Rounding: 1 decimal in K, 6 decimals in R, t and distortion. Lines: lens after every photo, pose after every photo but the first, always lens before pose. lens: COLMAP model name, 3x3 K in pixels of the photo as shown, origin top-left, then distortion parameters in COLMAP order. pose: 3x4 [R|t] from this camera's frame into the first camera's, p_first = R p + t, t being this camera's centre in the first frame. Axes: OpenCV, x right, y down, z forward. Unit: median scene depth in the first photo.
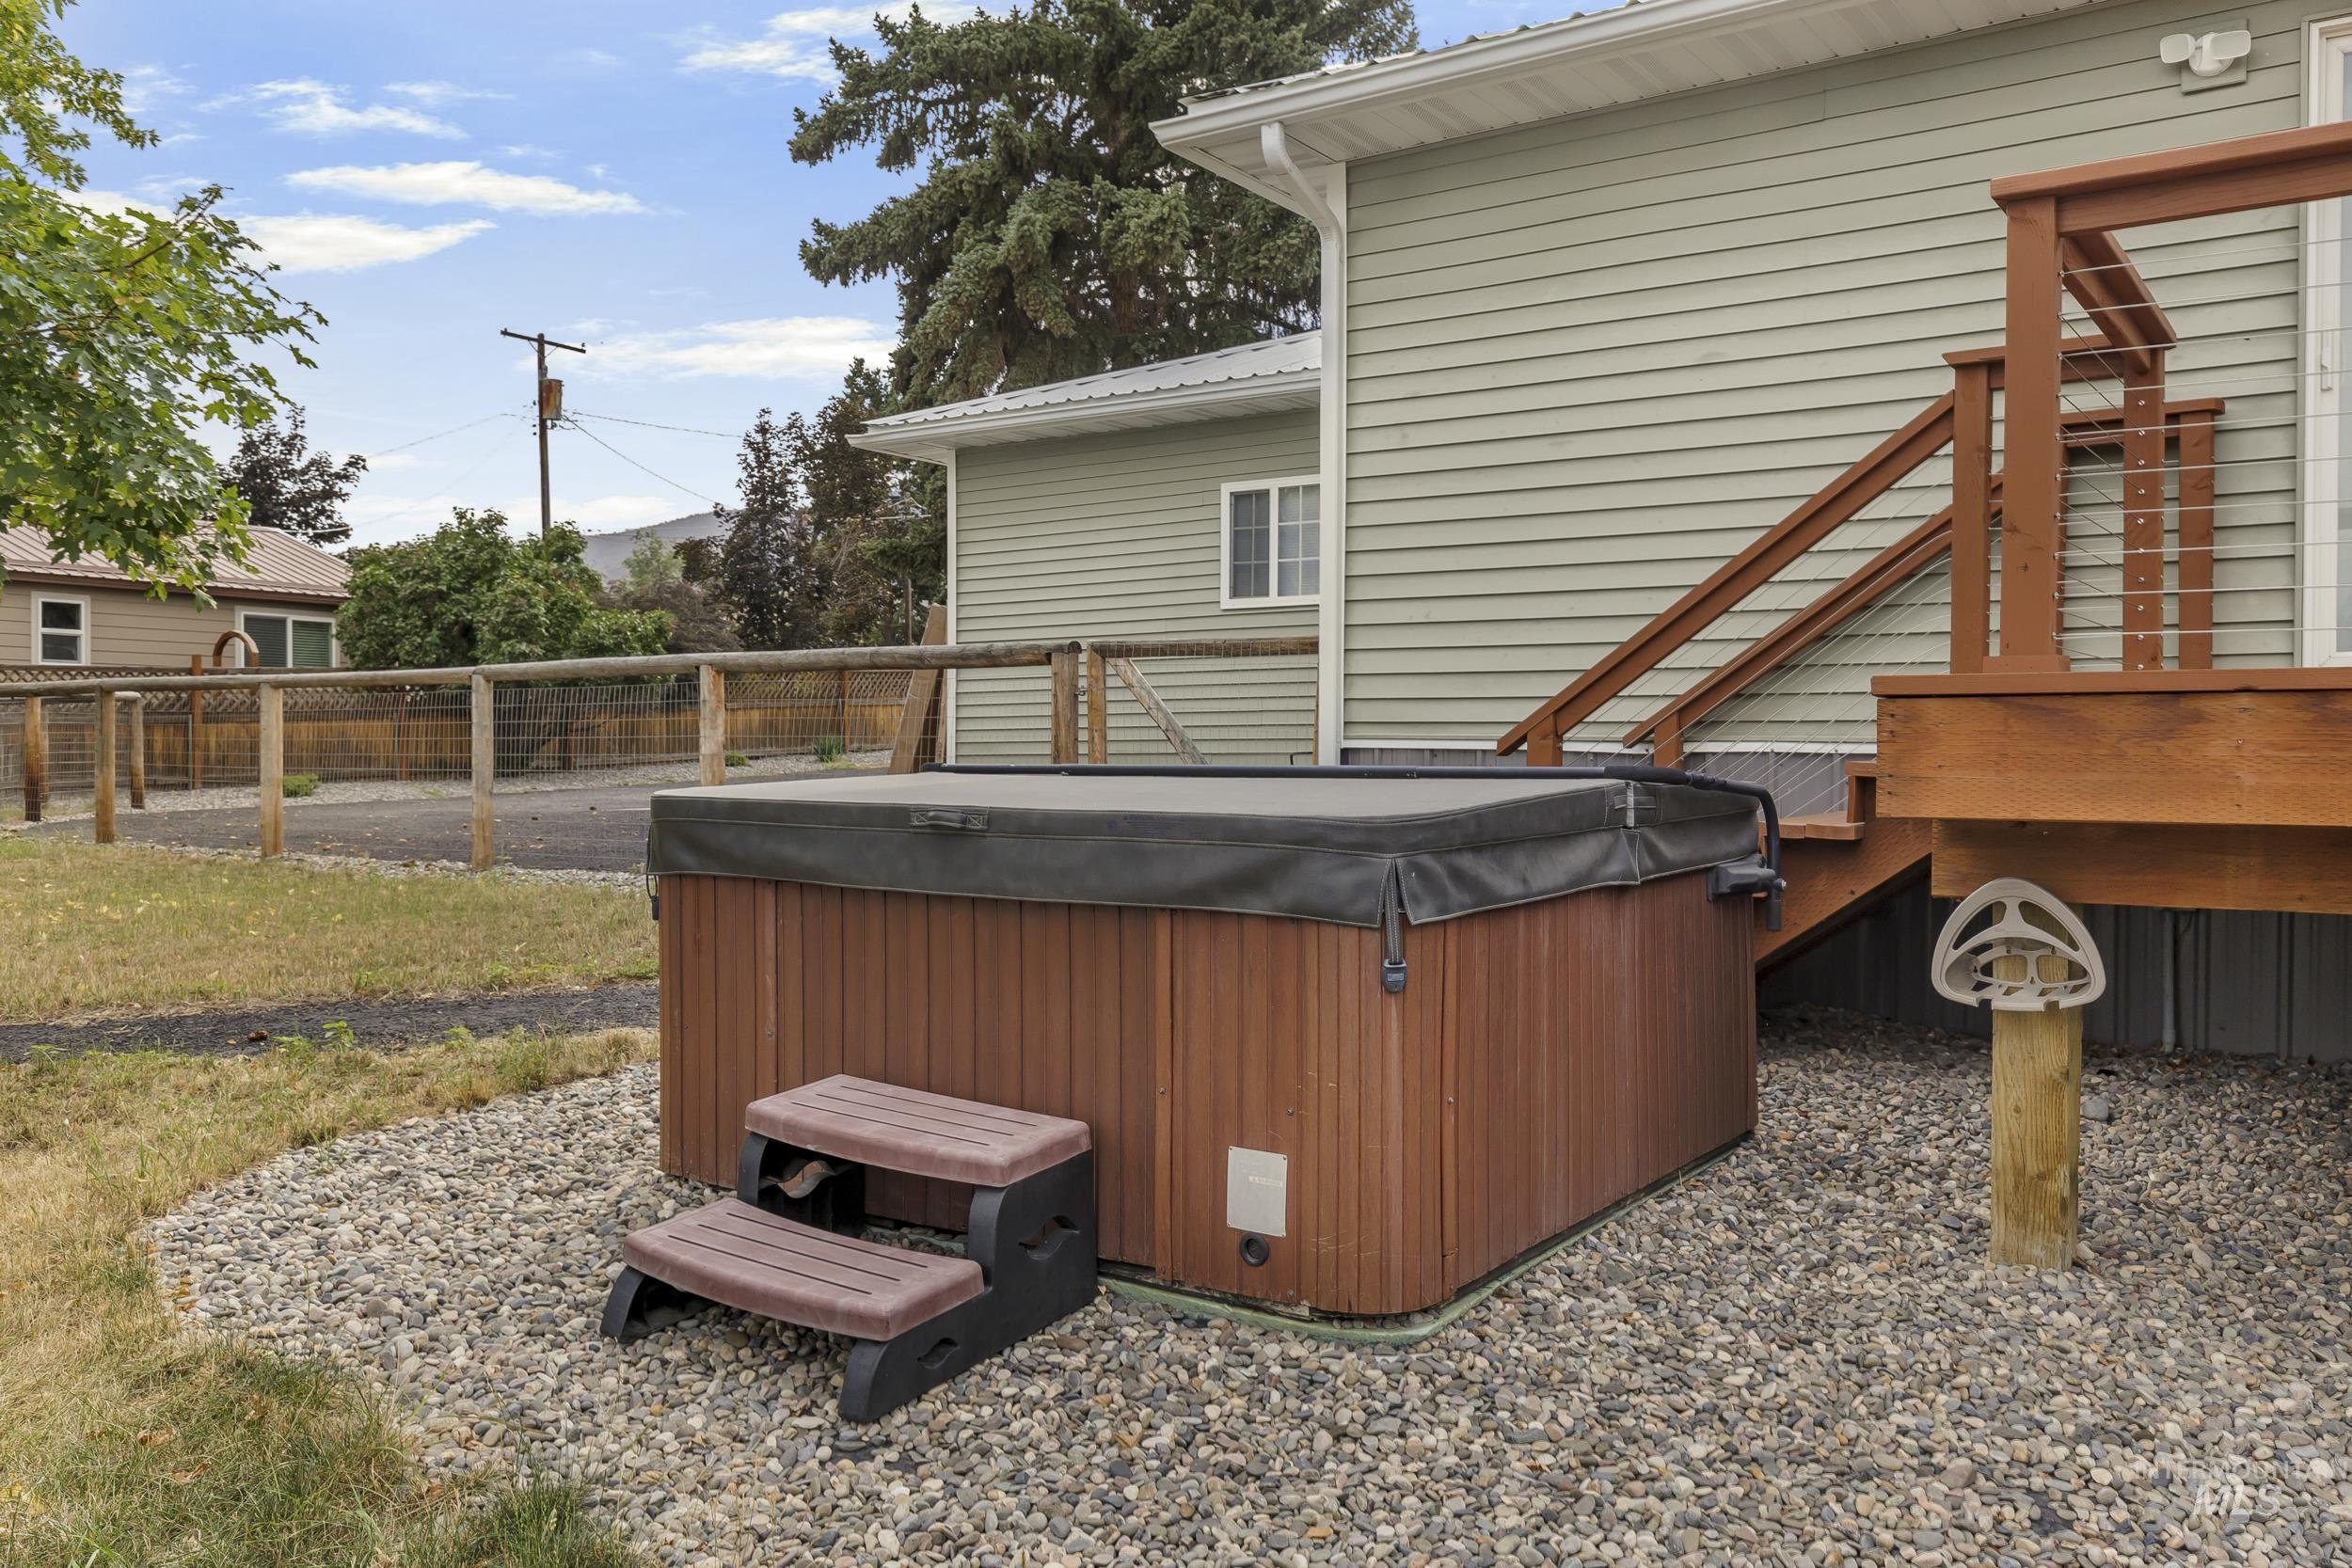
lens RADIAL K [[1803.2, 0, 1176.0], [0, 1803.2, 784.0], [0, 0, 1]] dist [-0.006025, -0.001689]
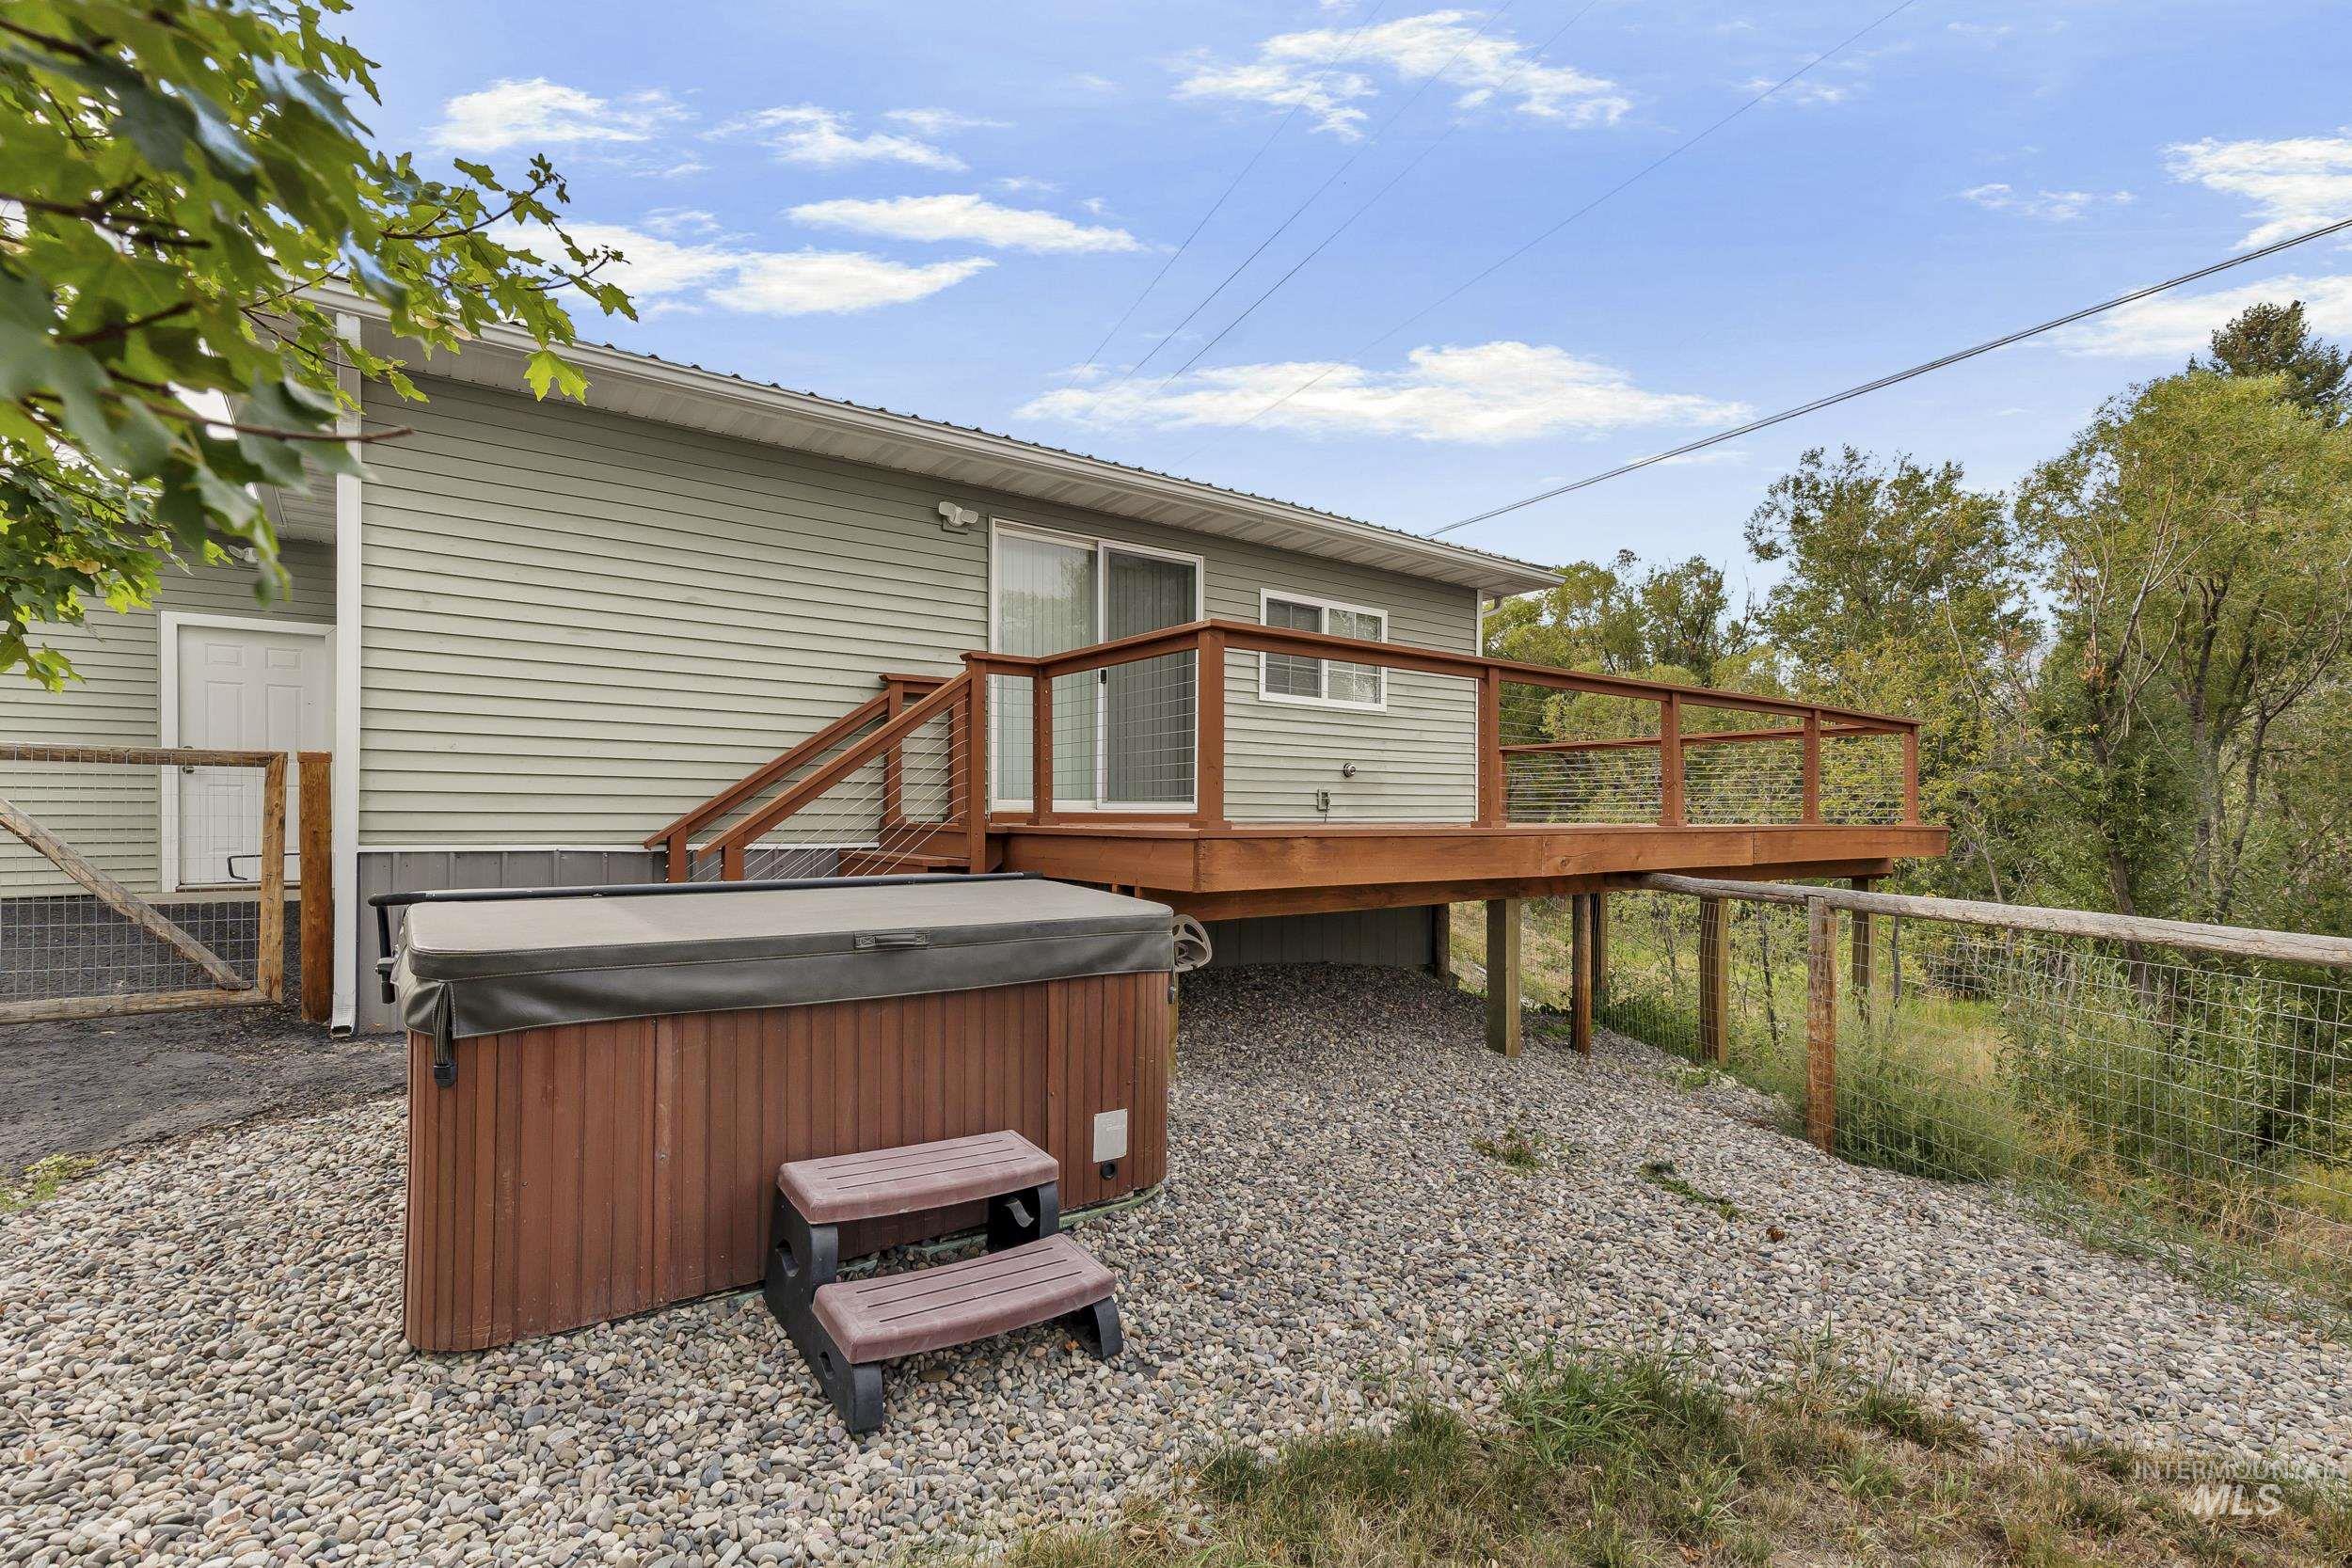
lens RADIAL K [[1071.8, 0, 1171.7], [0, 1071.8, 797.4], [0, 0, 1]] dist [0.000893, -0.000012]
pose [[0.326086, 0.015406, 0.945215, -0.576054], [0.016478, 0.999623, -0.021978, -0.046073], [-0.945197, 0.022742, 0.325709, 0.383862]]
